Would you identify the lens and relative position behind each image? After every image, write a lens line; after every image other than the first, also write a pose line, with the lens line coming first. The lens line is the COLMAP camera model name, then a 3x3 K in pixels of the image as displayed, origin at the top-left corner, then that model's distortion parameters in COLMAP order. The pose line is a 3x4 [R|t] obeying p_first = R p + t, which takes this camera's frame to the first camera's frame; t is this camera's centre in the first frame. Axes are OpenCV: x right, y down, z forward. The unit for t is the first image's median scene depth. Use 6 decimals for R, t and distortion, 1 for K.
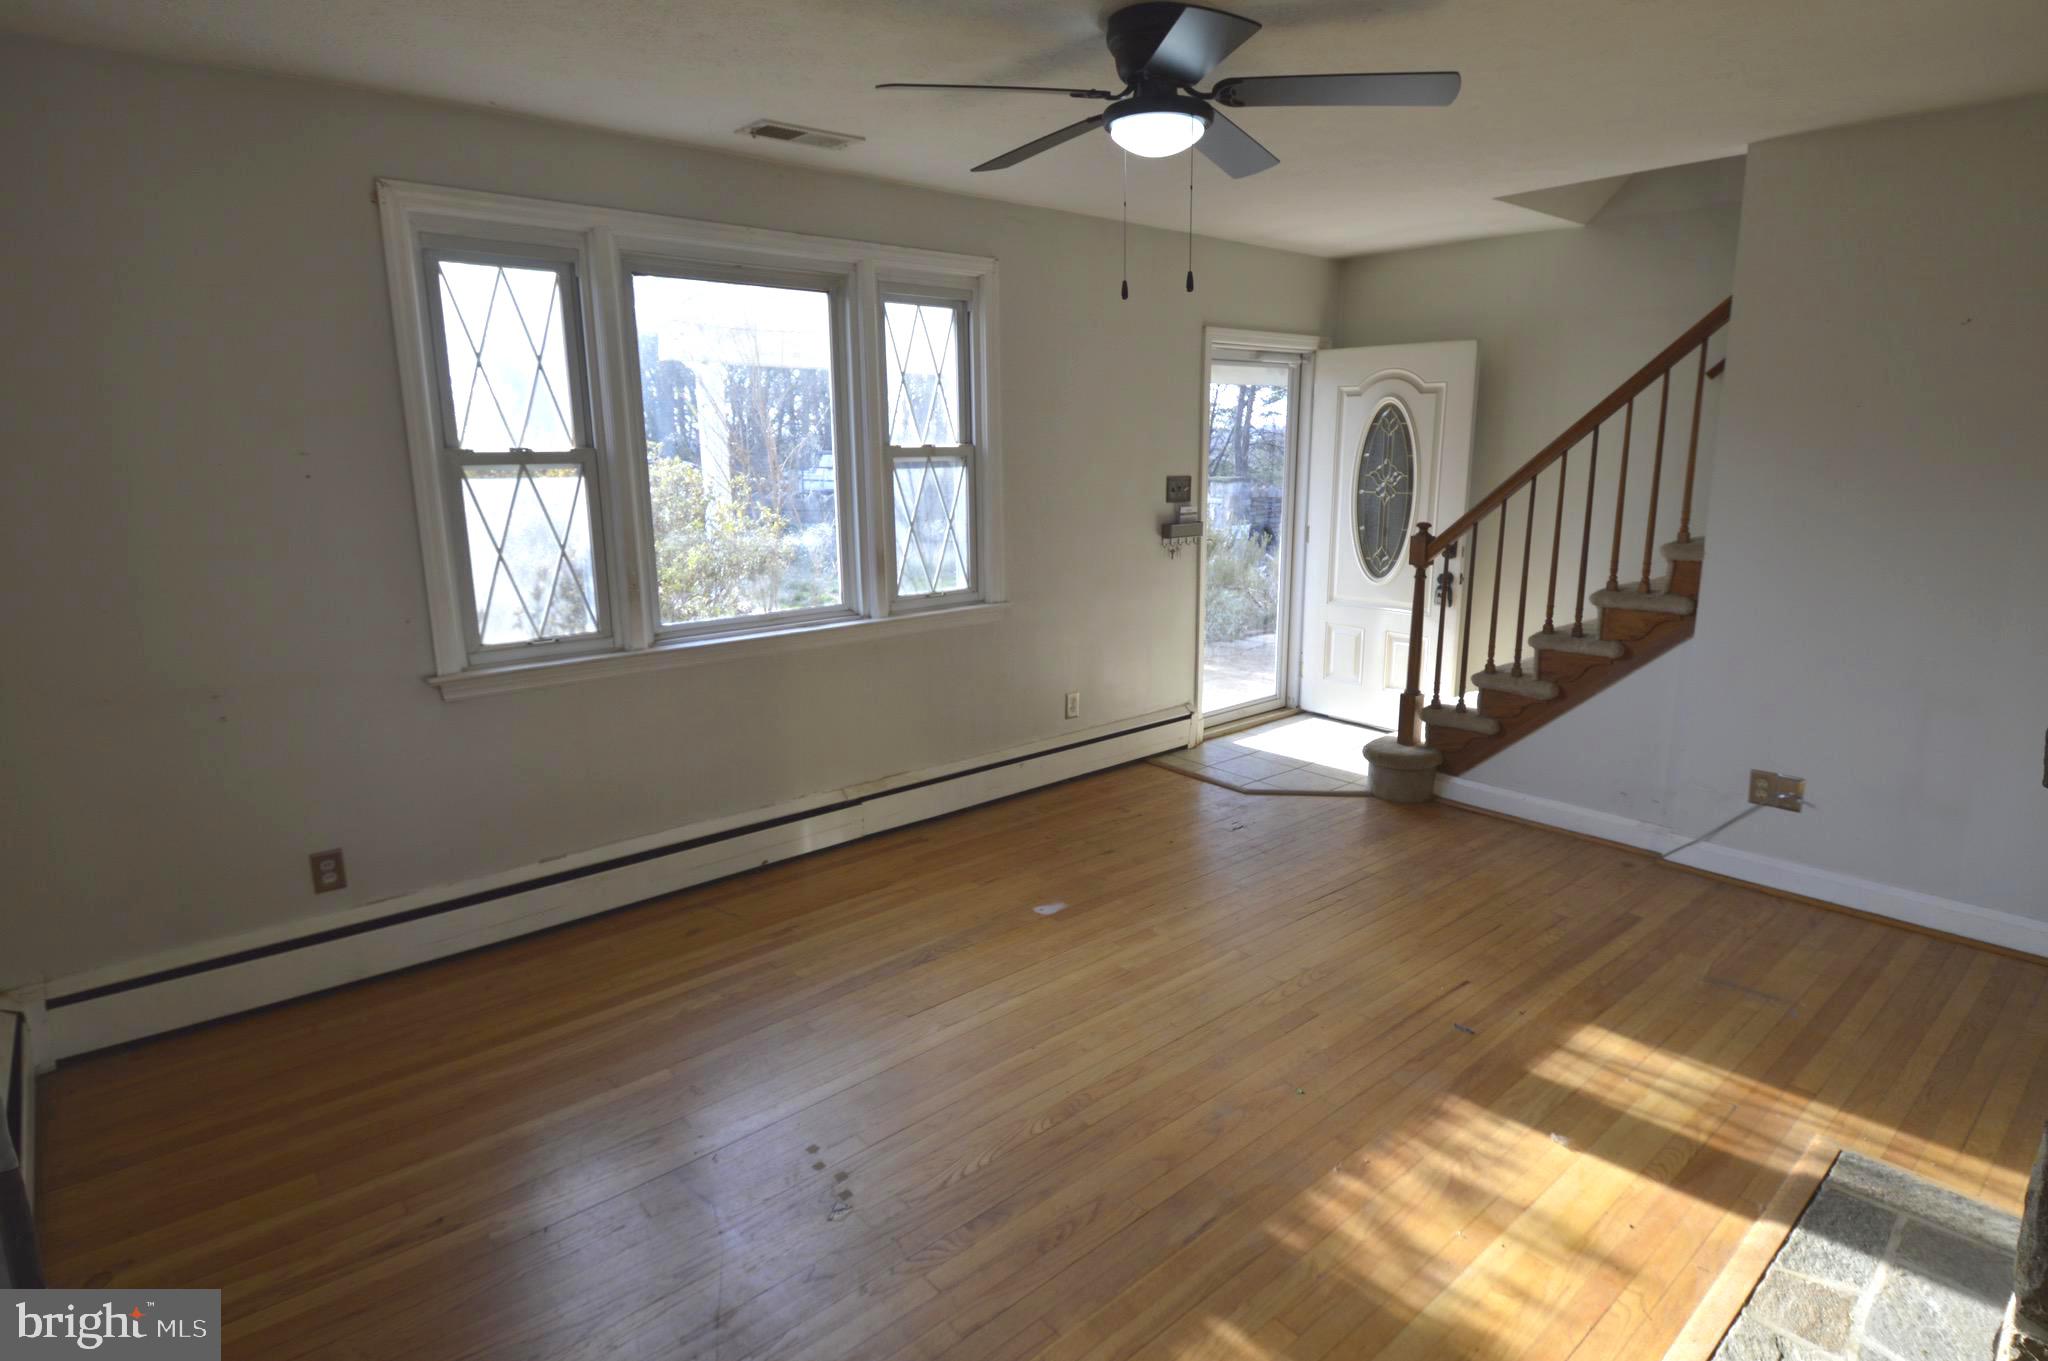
lens RADIAL K [[1100.5, 0, 1044.7], [0, 1100.5, 676.1], [0, 0, 1]] dist [-0.012098, -0.007454]
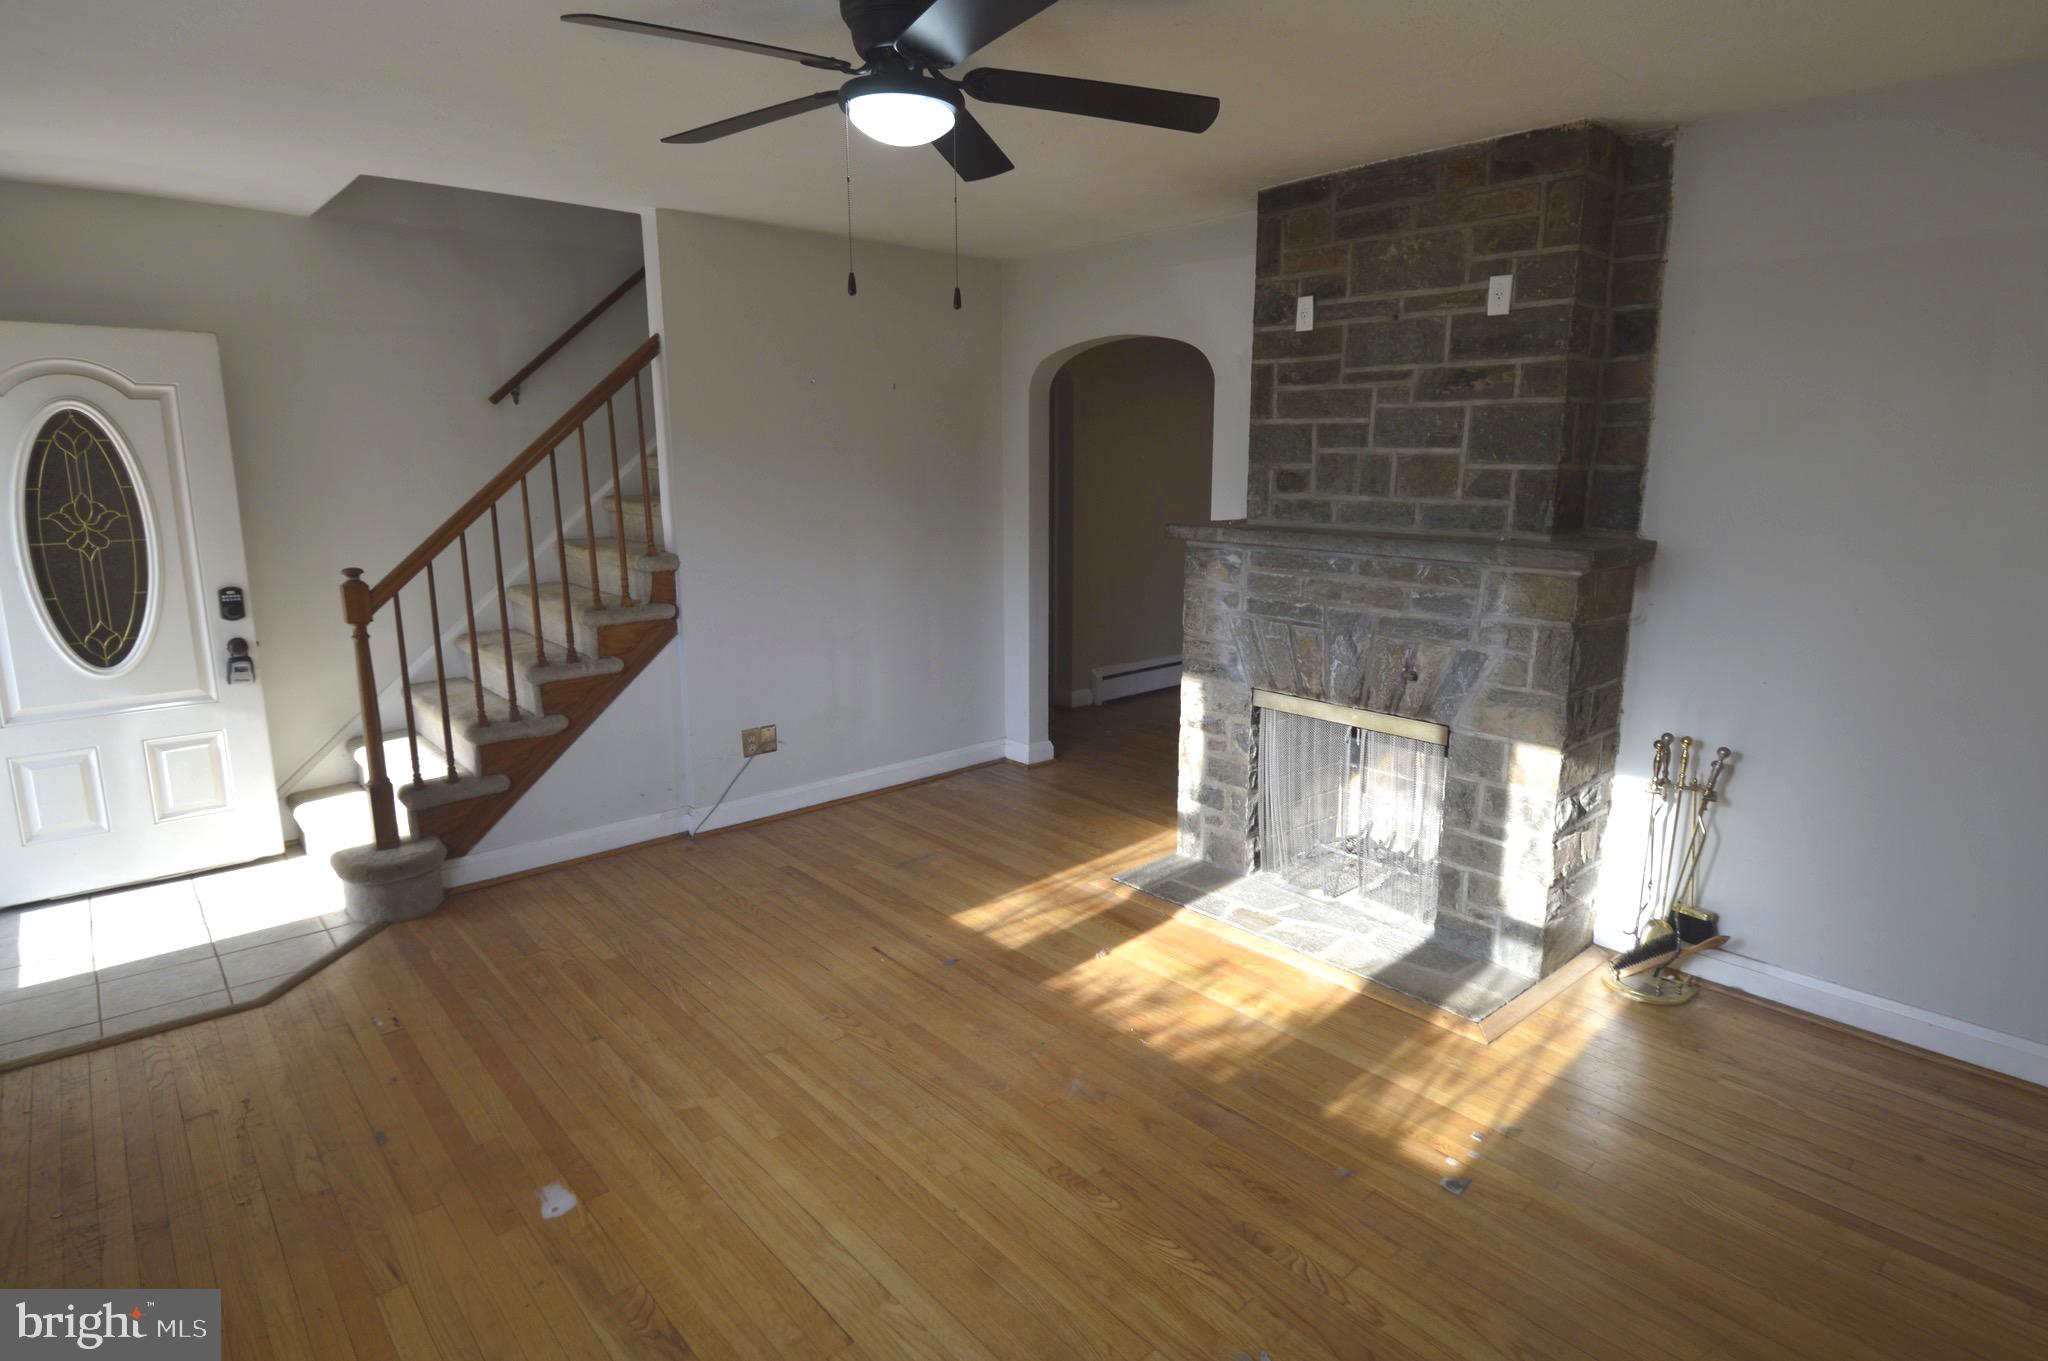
lens RADIAL K [[1100.5, 0, 1045.4], [0, 1100.5, 674.8], [0, 0, 1]] dist [-0.012098, -0.007454]
pose [[-0.050801, -0.185188, 0.981389, -0.754470], [0.206189, 0.959543, 0.191739, -0.187394], [-0.977193, 0.212092, -0.010562, 0.881532]]
